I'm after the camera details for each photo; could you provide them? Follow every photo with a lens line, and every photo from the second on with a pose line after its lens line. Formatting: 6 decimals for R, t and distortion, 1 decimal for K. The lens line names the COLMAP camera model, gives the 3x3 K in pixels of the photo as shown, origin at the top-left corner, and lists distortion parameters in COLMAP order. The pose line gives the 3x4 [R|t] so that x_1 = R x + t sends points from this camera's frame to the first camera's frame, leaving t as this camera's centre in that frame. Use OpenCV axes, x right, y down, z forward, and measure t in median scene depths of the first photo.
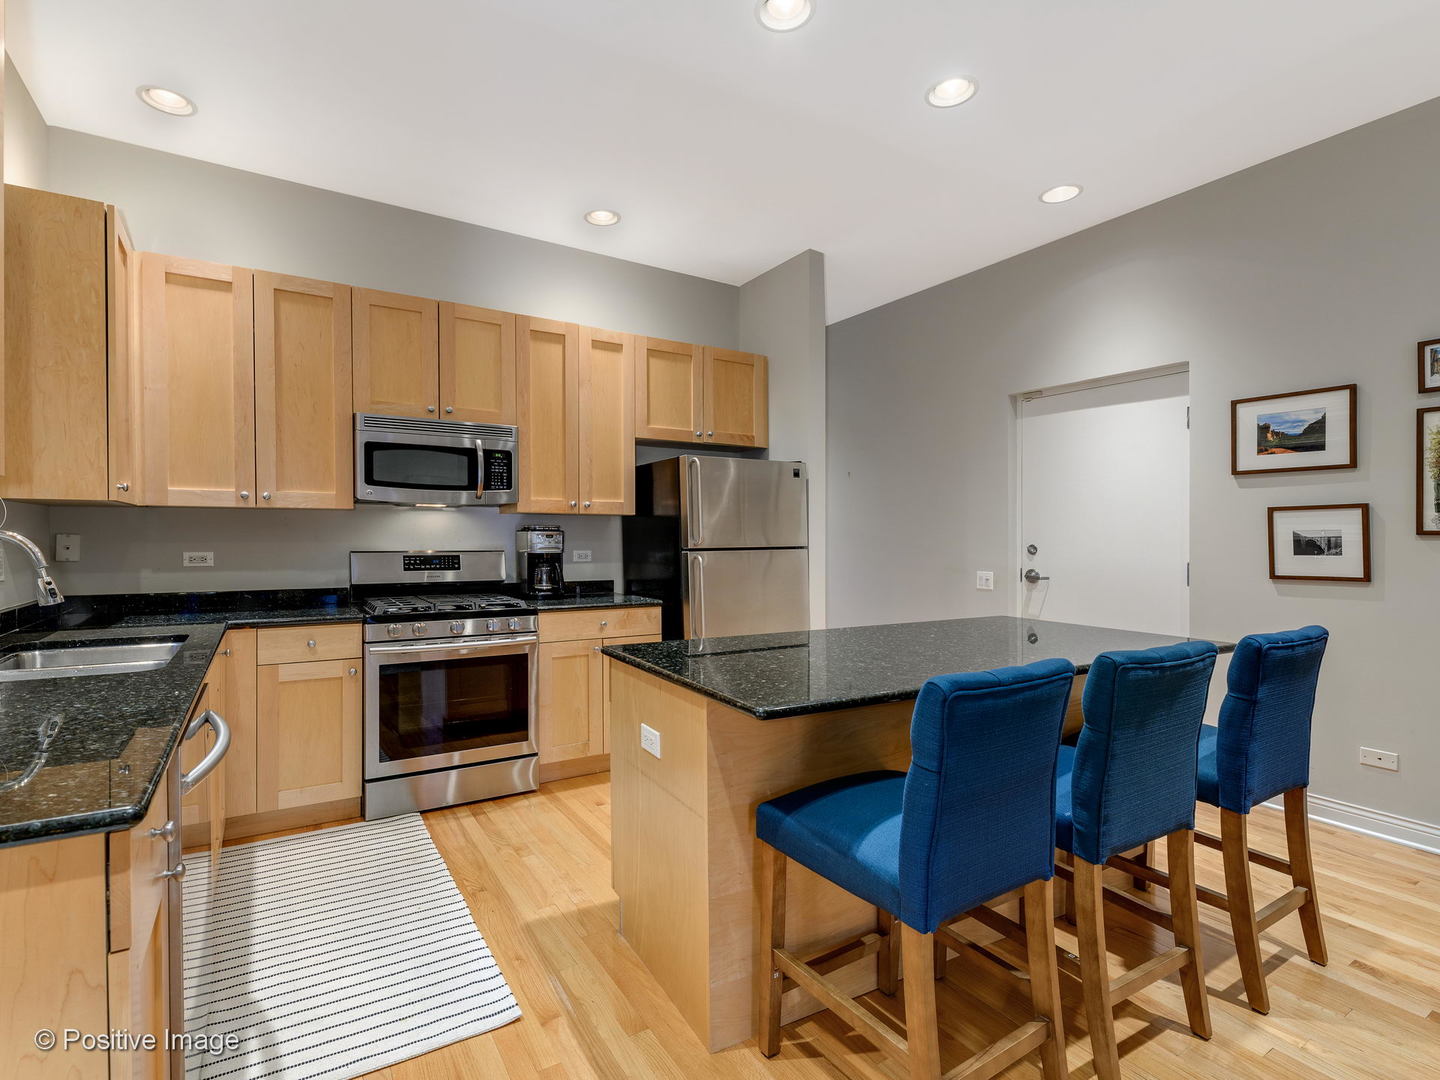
lens RADIAL K [[745.4, 0, 808.0], [0, 745.4, 554.7], [0, 0, 1]] dist [-0.001628, -0.001095]
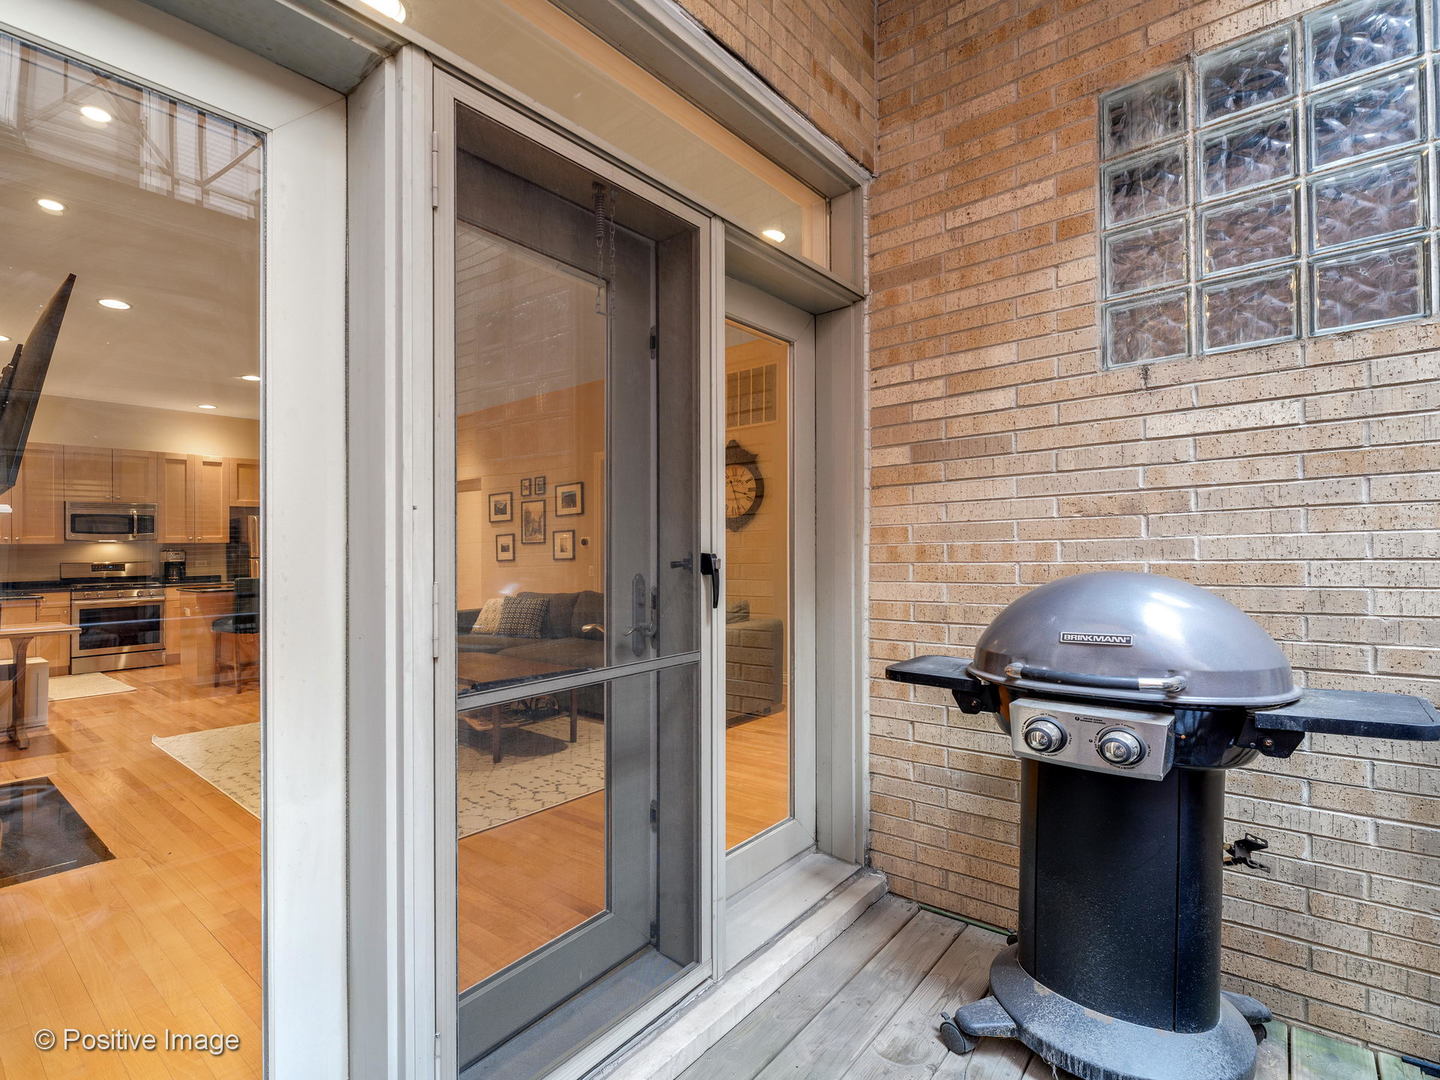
lens RADIAL K [[636.7, 0, 756.8], [0, 636.7, 545.3], [0, 0, 1]] dist [-0.003786, -0.001344]
pose [[0.945908, -0.012497, 0.324195, 0.700449], [0.022971, 0.999330, -0.028504, 0.043730], [-0.323621, 0.034409, 0.945561, -1.386546]]
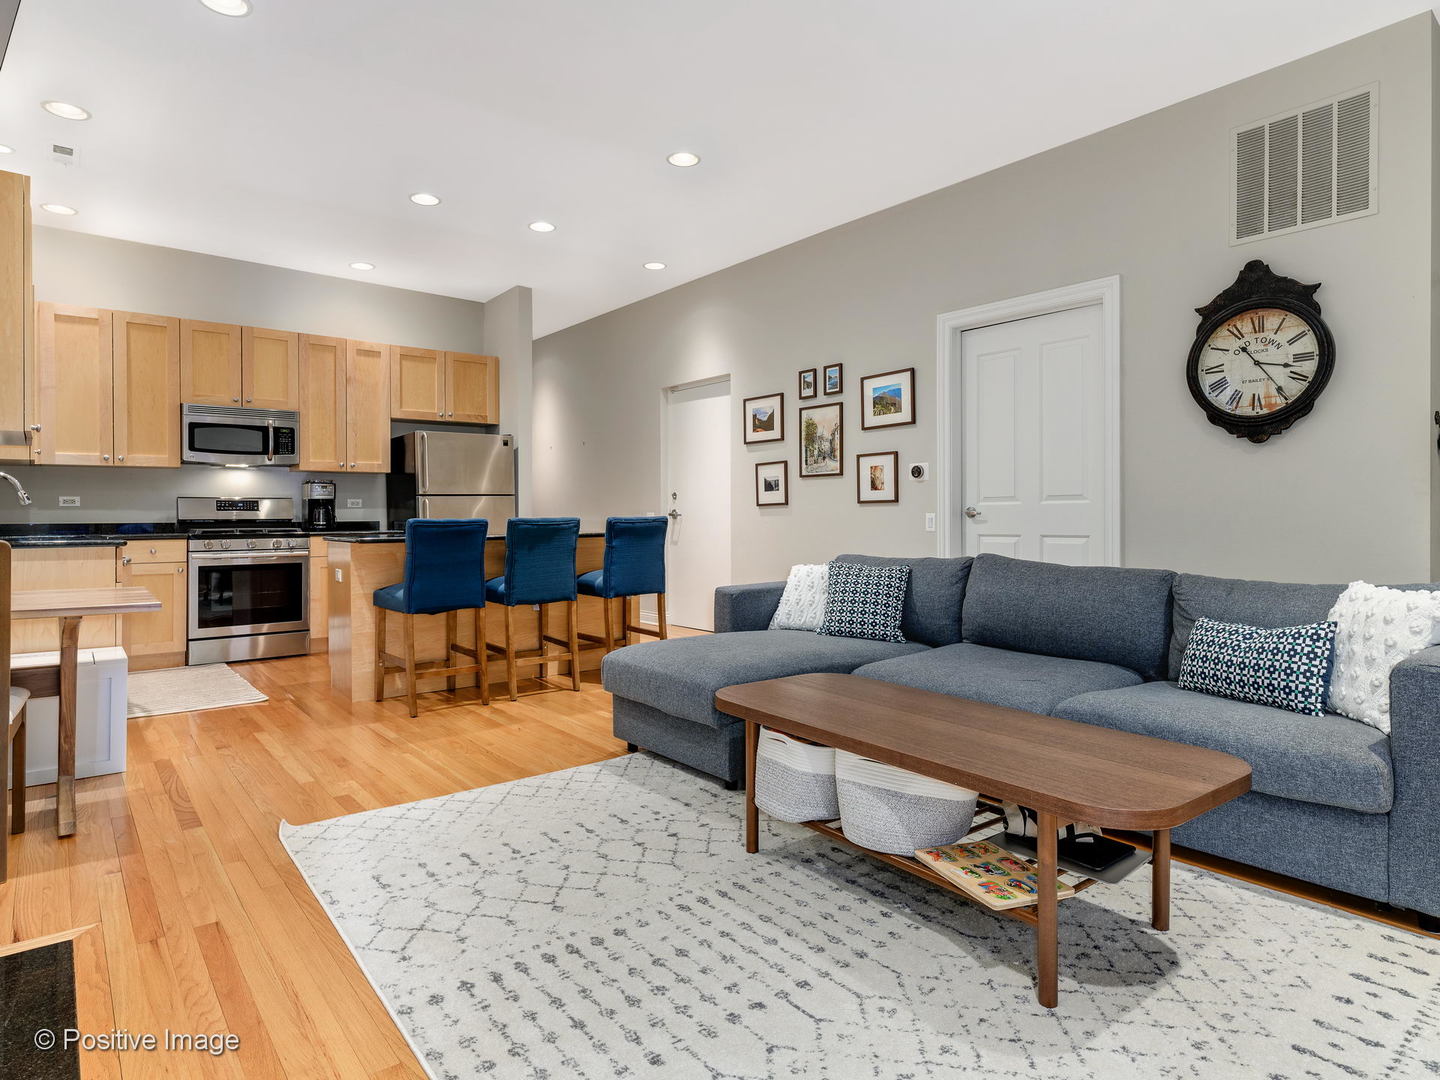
lens RADIAL K [[837.0, 0, 771.9], [0, 837.0, 514.4], [0, 0, 1]] dist [0.001199, 0.000196]
pose [[0.996823, -0.007292, 0.079315, 0.416119], [0.008936, 0.999752, -0.020390, 0.073966], [-0.079147, 0.021034, 0.996641, -0.727426]]
